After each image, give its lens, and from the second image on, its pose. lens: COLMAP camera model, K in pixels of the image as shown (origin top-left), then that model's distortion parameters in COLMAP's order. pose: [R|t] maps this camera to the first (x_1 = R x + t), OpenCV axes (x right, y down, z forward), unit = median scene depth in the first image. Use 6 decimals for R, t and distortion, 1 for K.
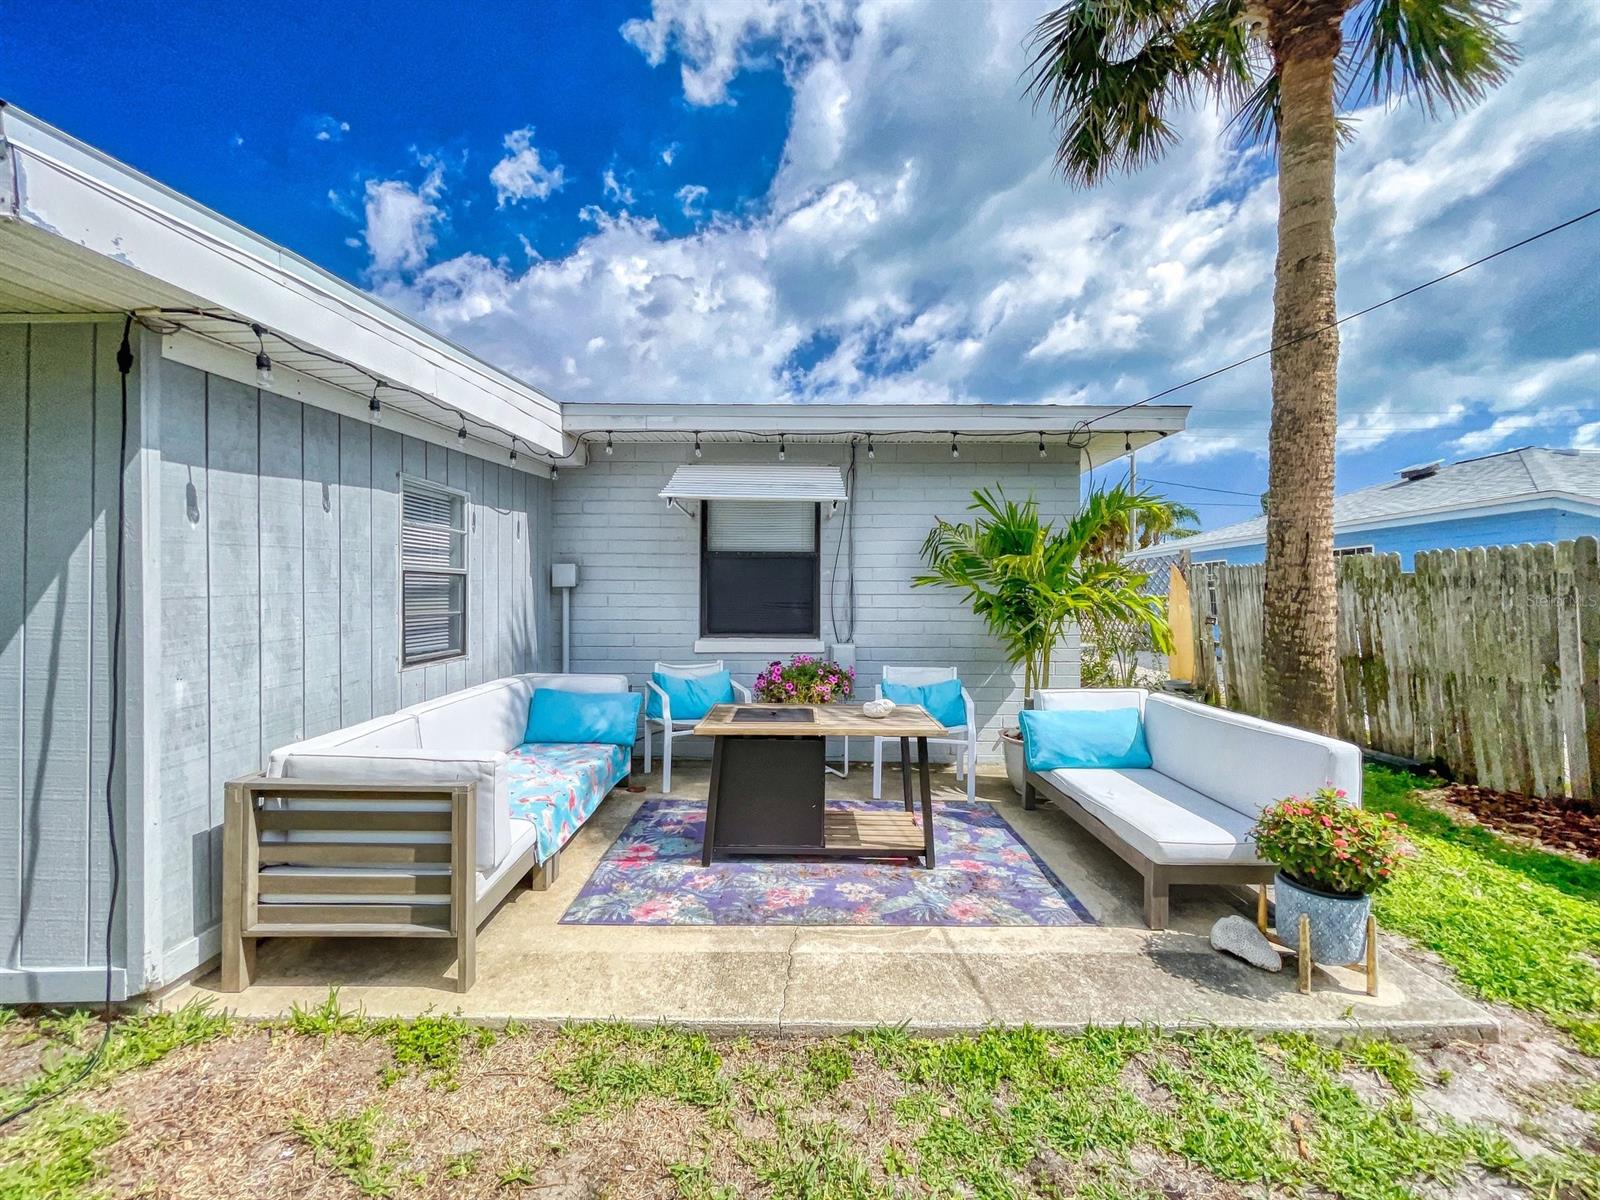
lens RADIAL K [[642.9, 0, 801.3], [0, 642.9, 591.5], [0, 0, 1]] dist [0.006808, 0.000347]
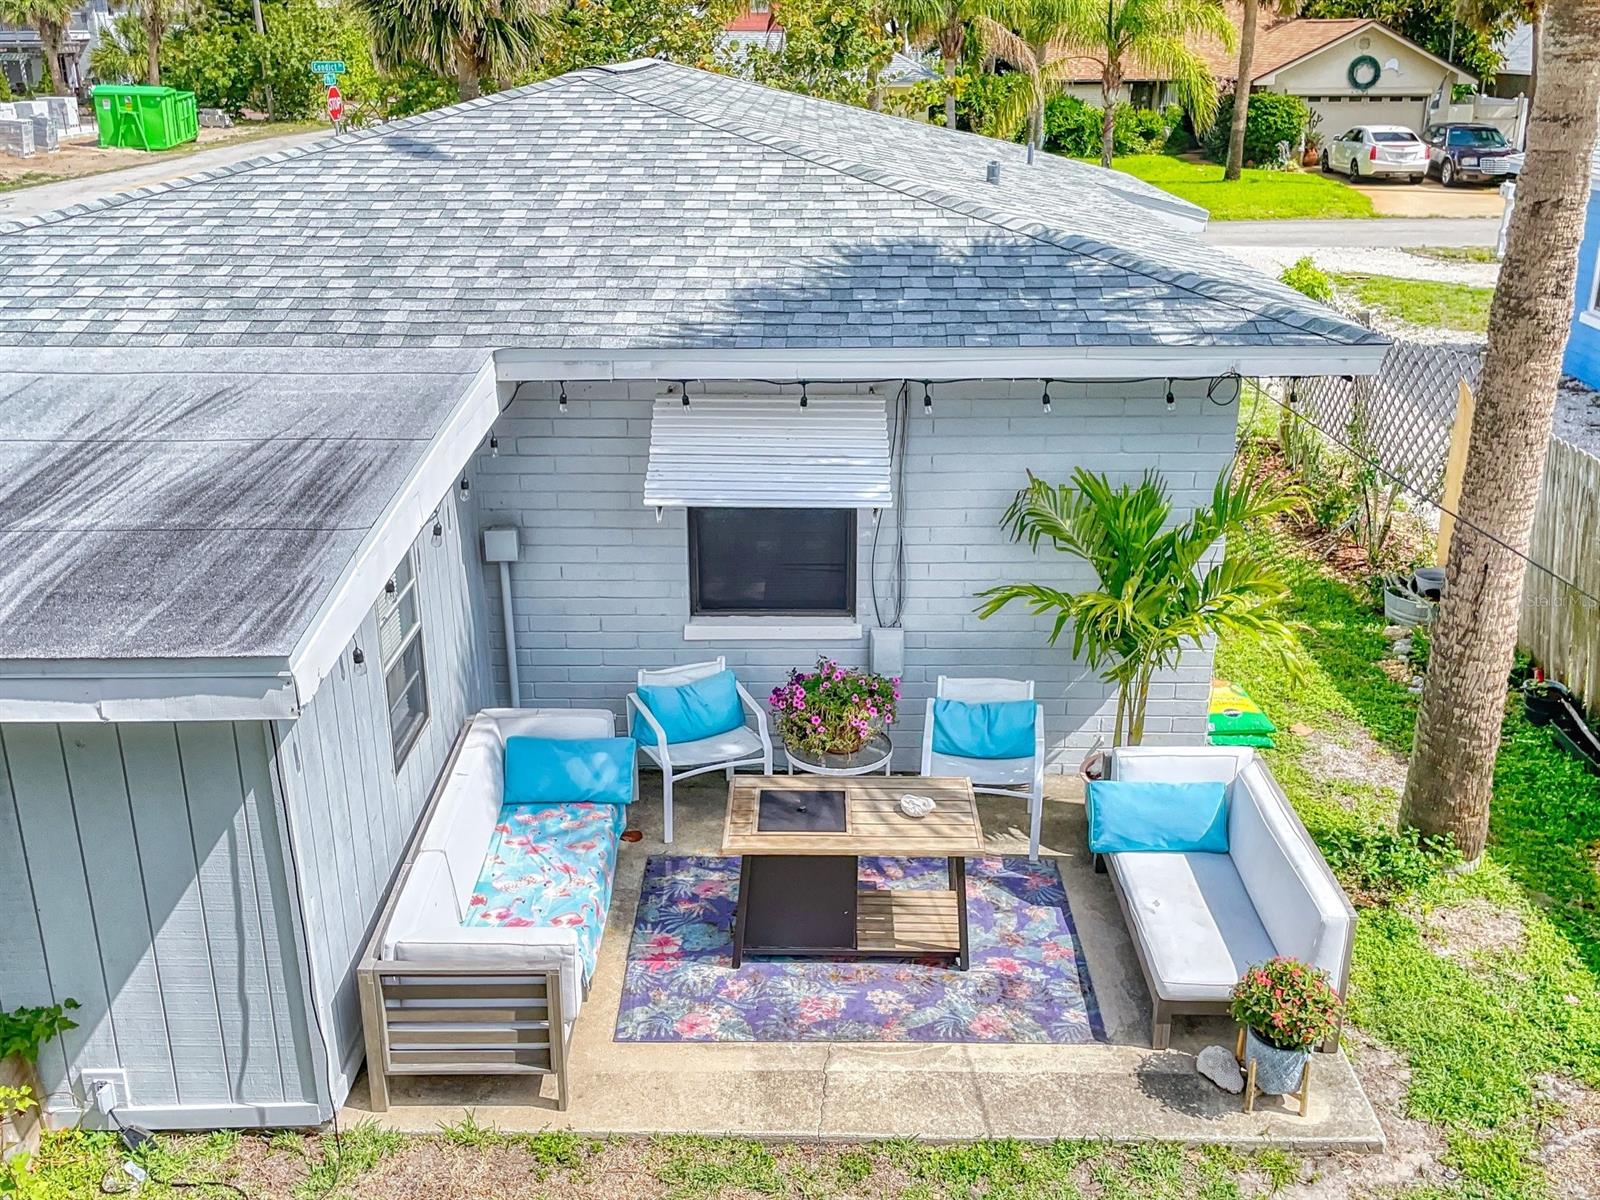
lens RADIAL K [[1465.9, 0, 800.5], [0, 1465.9, 597.8], [0, 0, 1]] dist [0.099951, 0.000000]
pose [[0.999852, -0.003998, -0.016749, -0.011460], [0.009670, 0.935188, 0.354021, -1.060794], [0.014248, -0.354130, 0.935088, -1.070072]]
